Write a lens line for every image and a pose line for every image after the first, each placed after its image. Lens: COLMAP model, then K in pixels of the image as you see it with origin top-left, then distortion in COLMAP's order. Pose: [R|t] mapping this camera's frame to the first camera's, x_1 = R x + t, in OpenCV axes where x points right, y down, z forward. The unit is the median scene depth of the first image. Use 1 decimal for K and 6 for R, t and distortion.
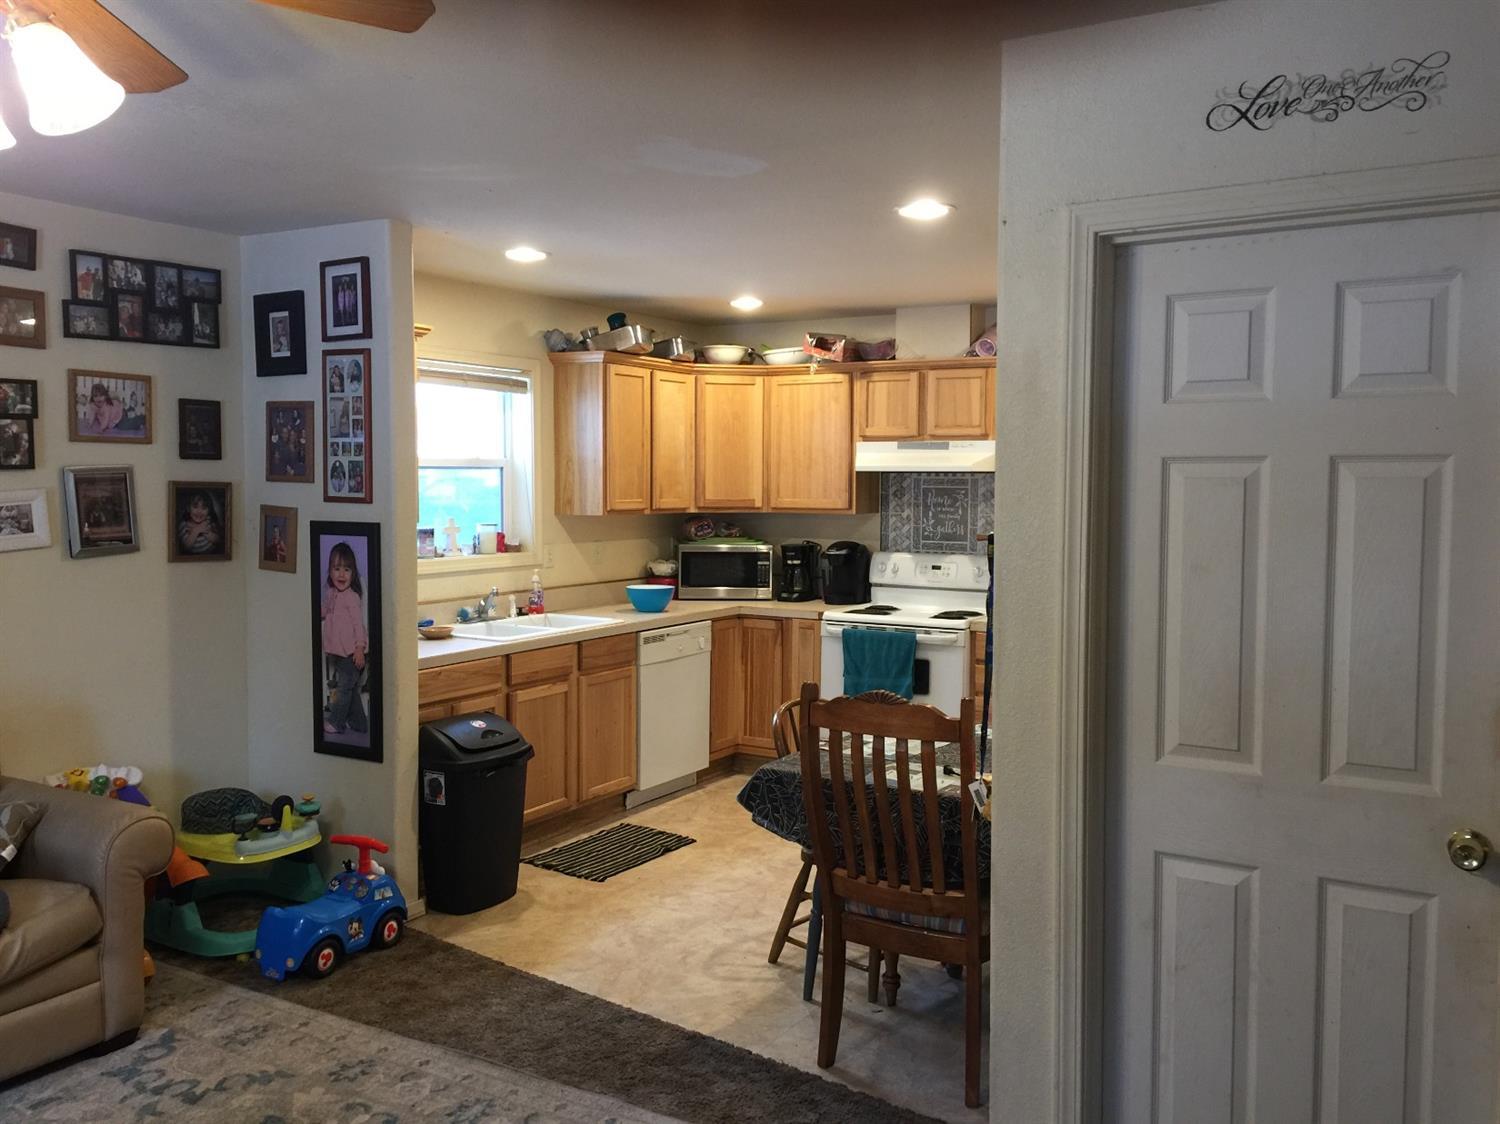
lens RADIAL K [[1265.3, 0, 747.0], [0, 1265.3, 559.8], [0, 0, 1]] dist [0.066709, 0.004898]
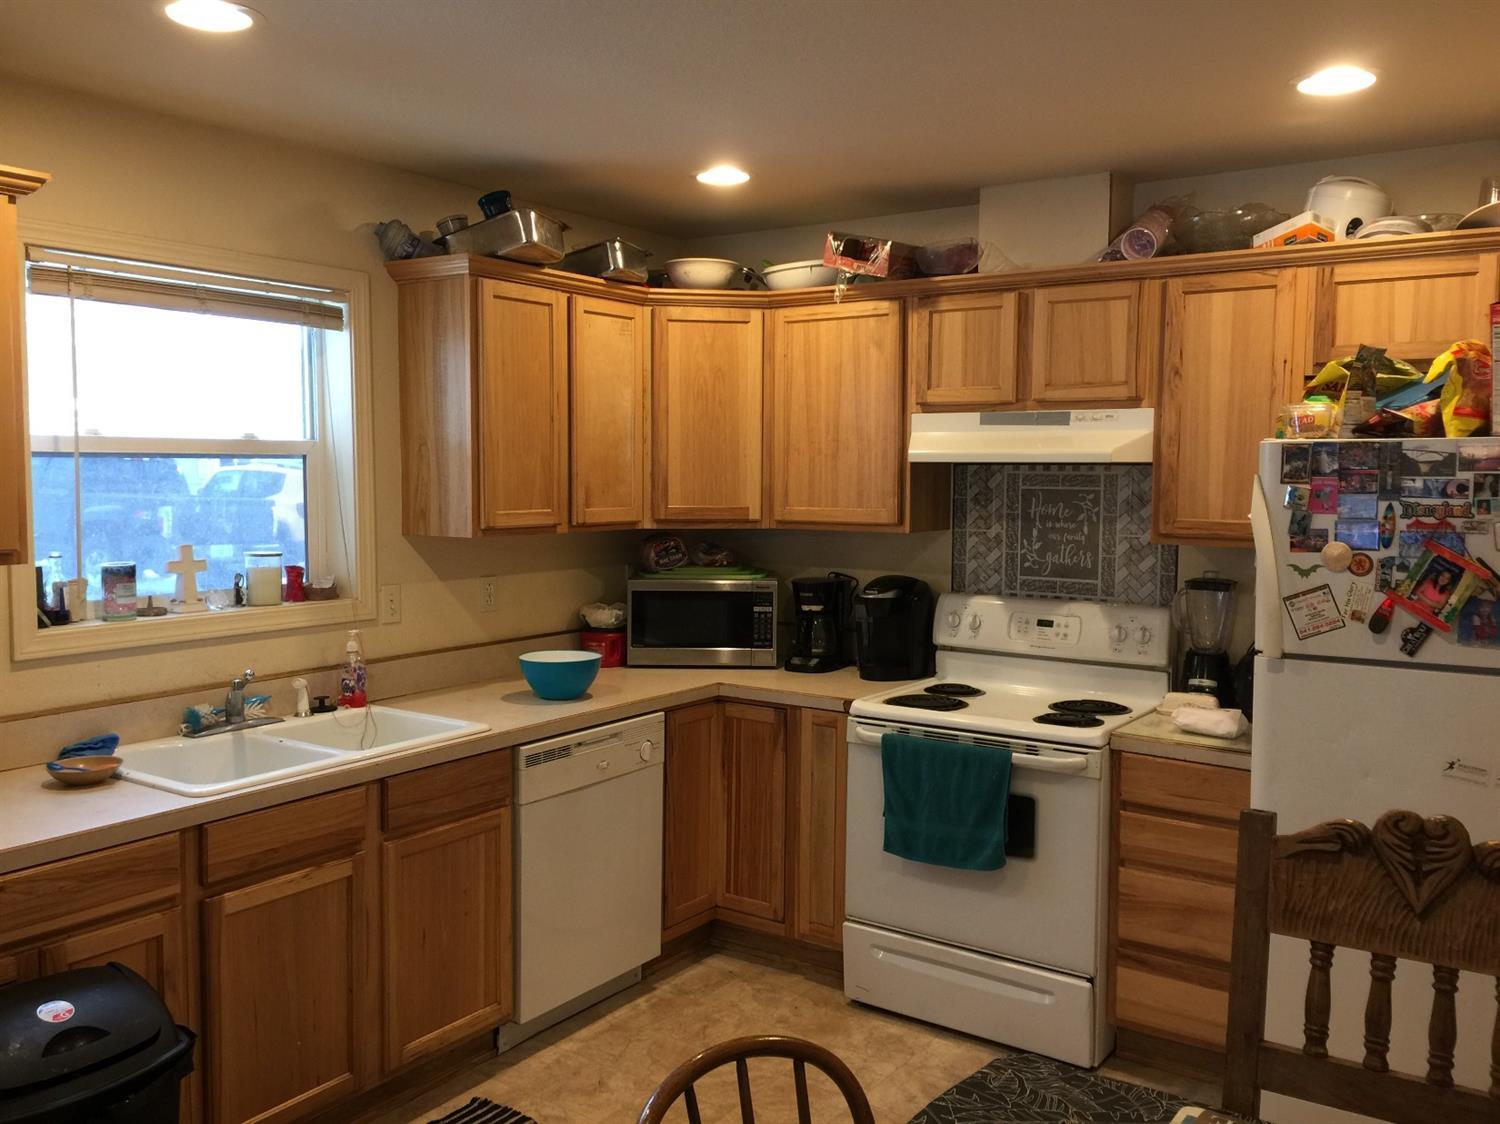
lens RADIAL K [[1265.3, 0, 753.7], [0, 1265.3, 562.2], [0, 0, 1]] dist [0.066709, 0.004898]
pose [[0.998168, 0.004771, -0.060311, 0.049973], [-0.004253, 0.999953, 0.008711, -0.028291], [0.060349, -0.008439, 0.998142, 0.407225]]
